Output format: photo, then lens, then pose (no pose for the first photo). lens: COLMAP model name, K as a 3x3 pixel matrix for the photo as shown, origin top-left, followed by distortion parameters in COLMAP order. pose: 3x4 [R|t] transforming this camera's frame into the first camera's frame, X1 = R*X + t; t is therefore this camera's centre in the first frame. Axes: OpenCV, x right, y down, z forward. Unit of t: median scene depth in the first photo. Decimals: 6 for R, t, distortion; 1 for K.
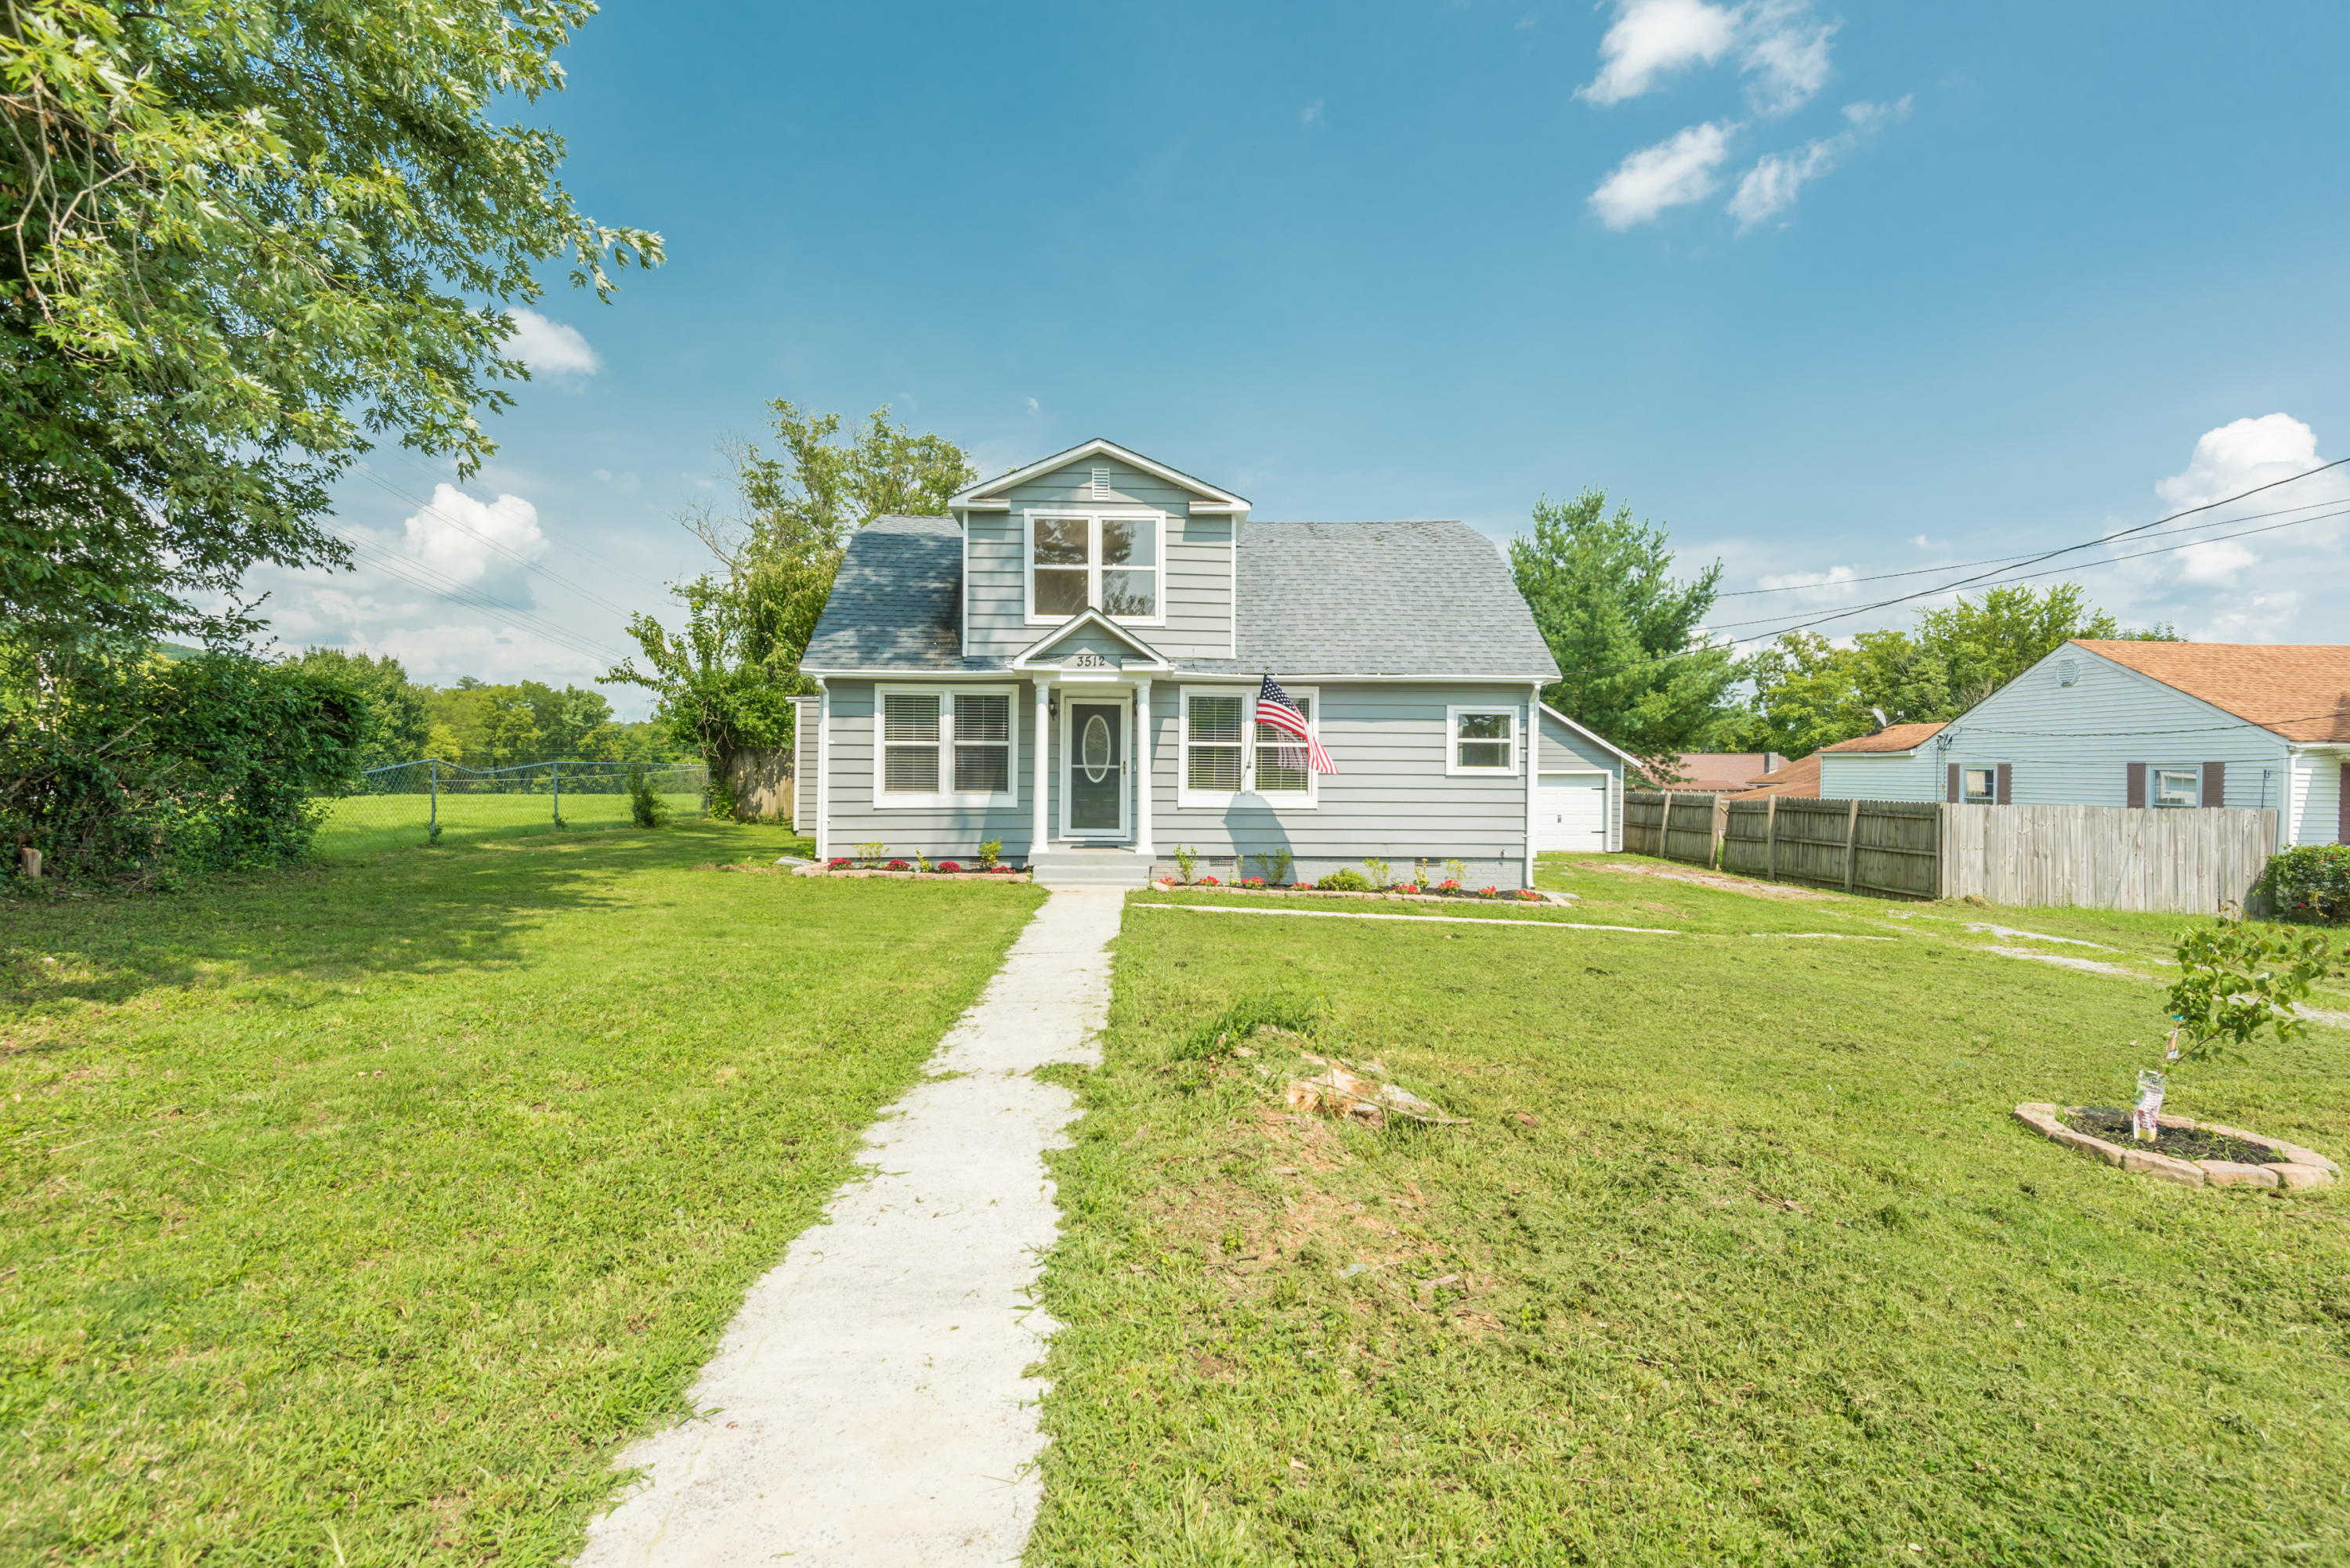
lens RADIAL K [[1065.6, 0, 1164.7], [0, 1065.6, 766.5], [0, 0, 1]] dist [0.012631, -0.005822]
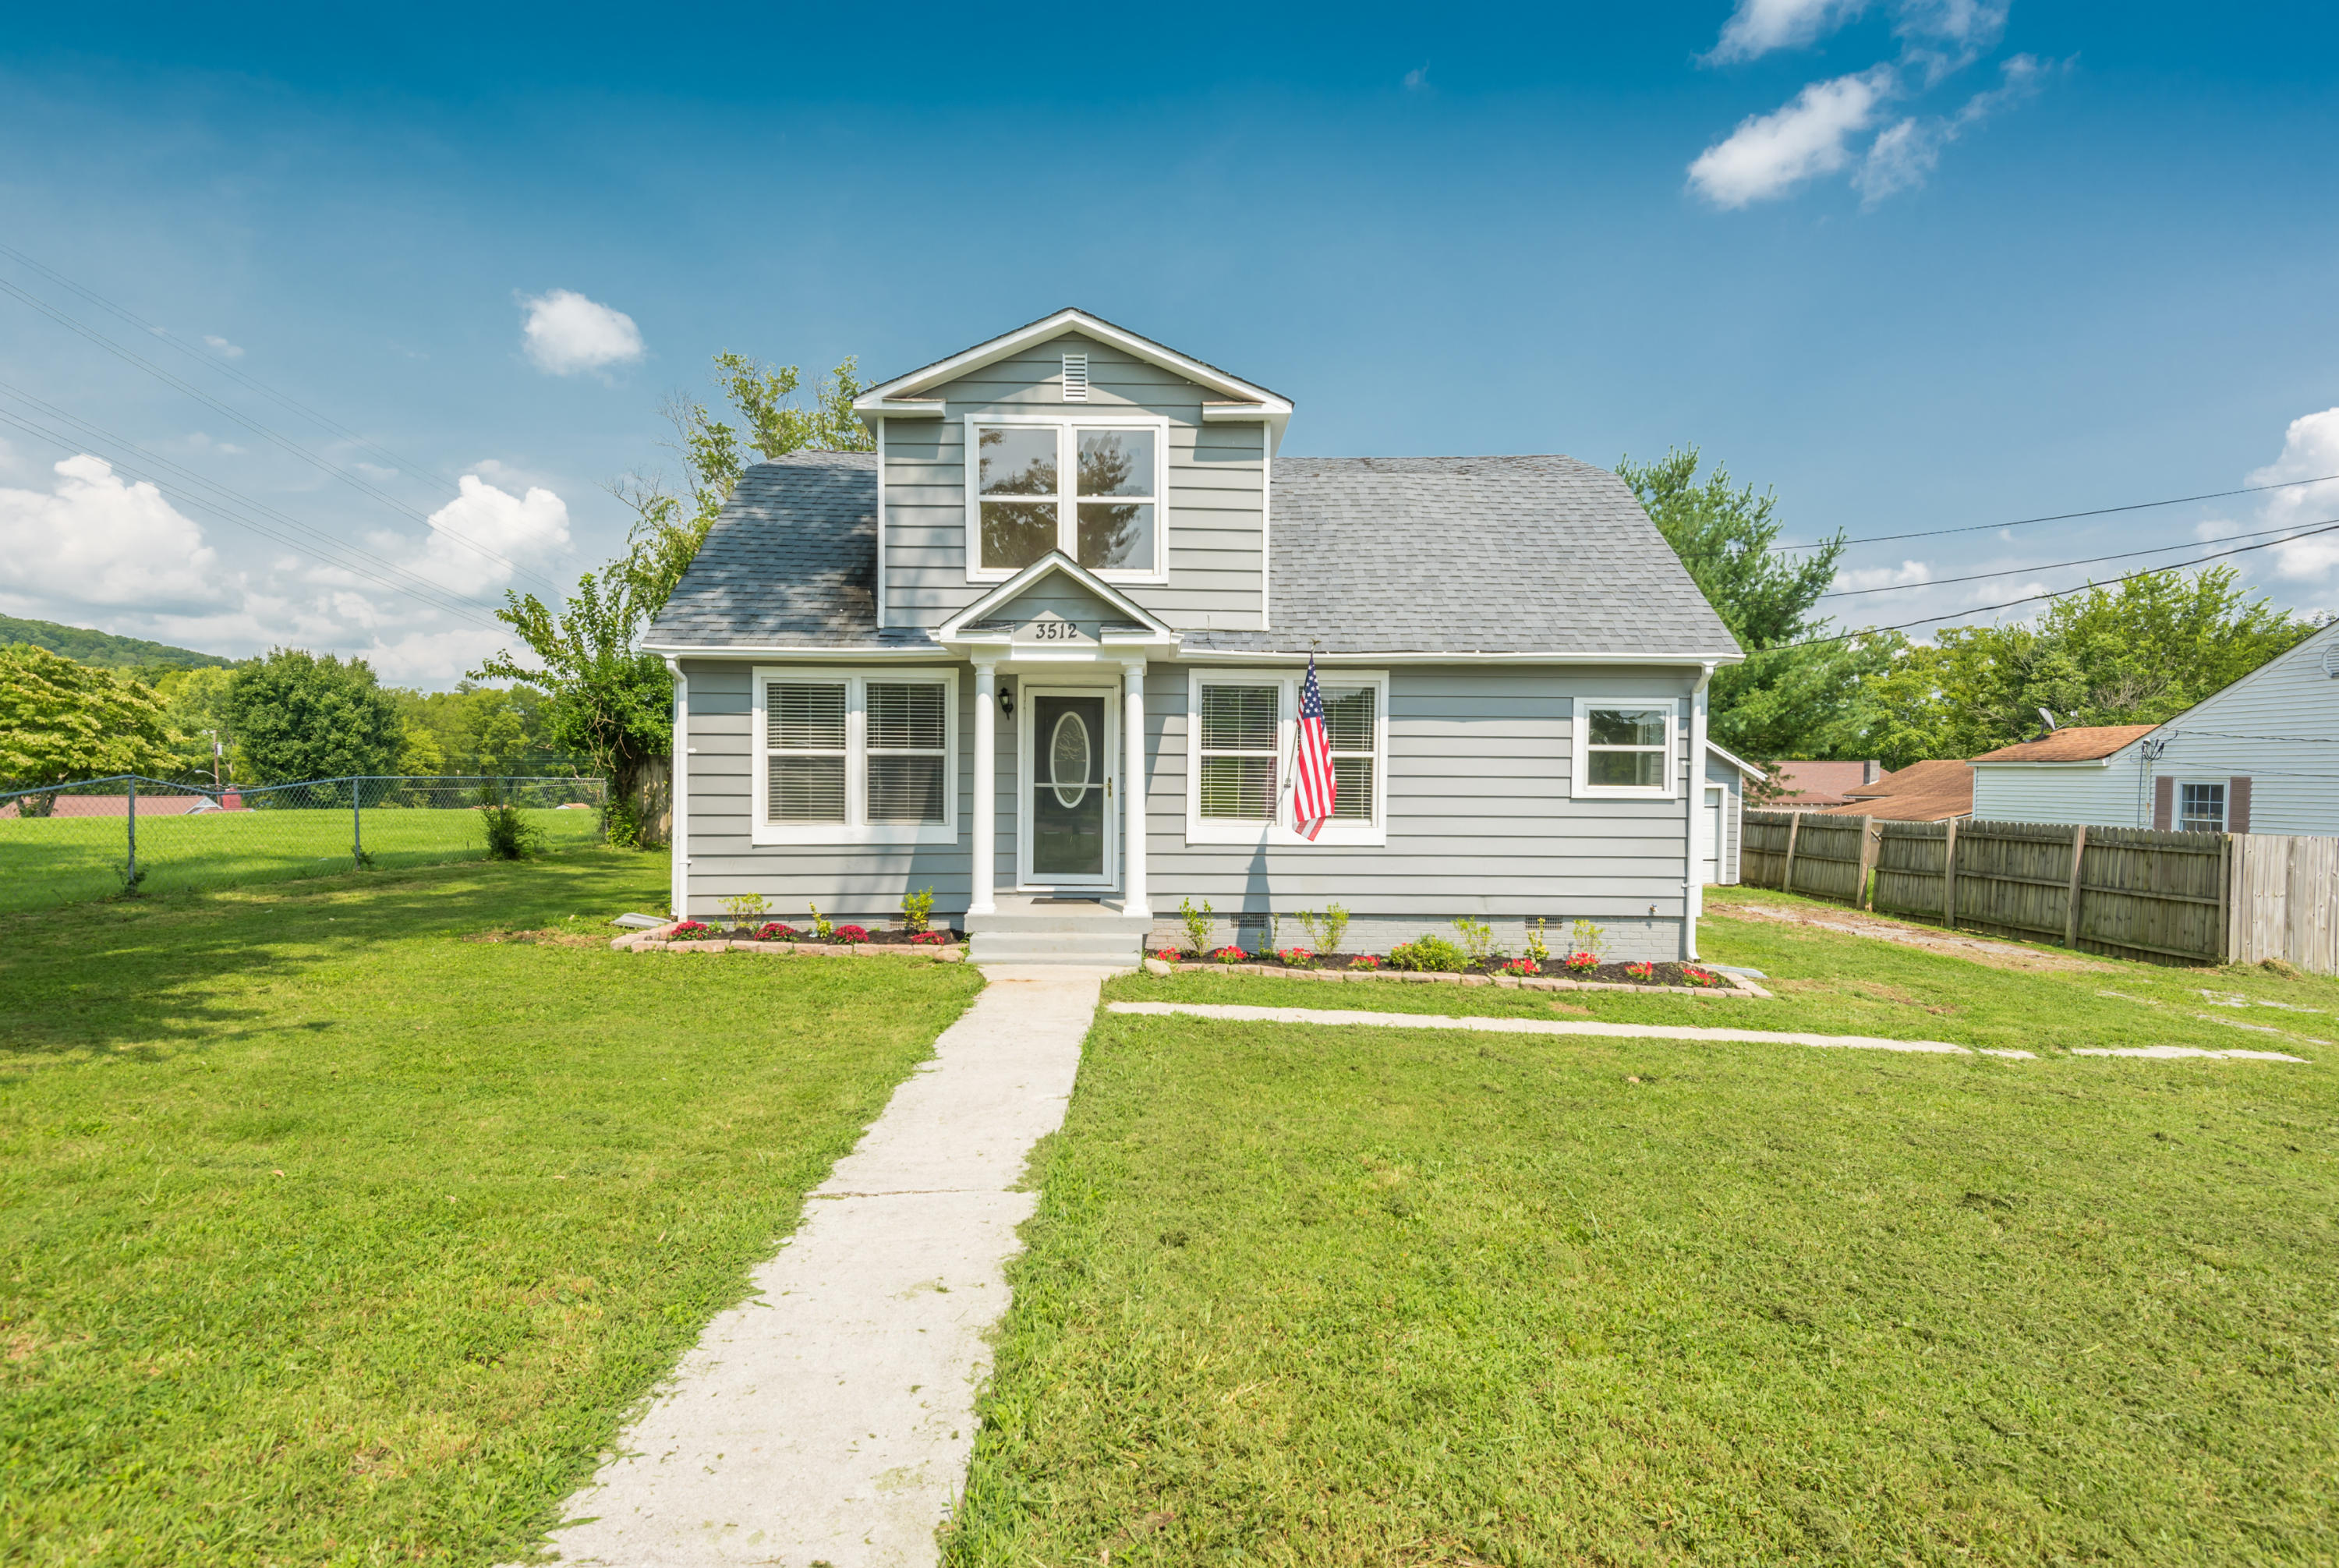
lens RADIAL K [[1106.9, 0, 1147.3], [0, 1106.9, 798.7], [0, 0, 1]] dist [-0.006976, -0.002033]
pose [[0.999553, 0.001238, -0.029876, 0.008652], [-0.000559, 0.999742, 0.022723, -0.007504], [0.029897, -0.022696, 0.999295, 0.269417]]
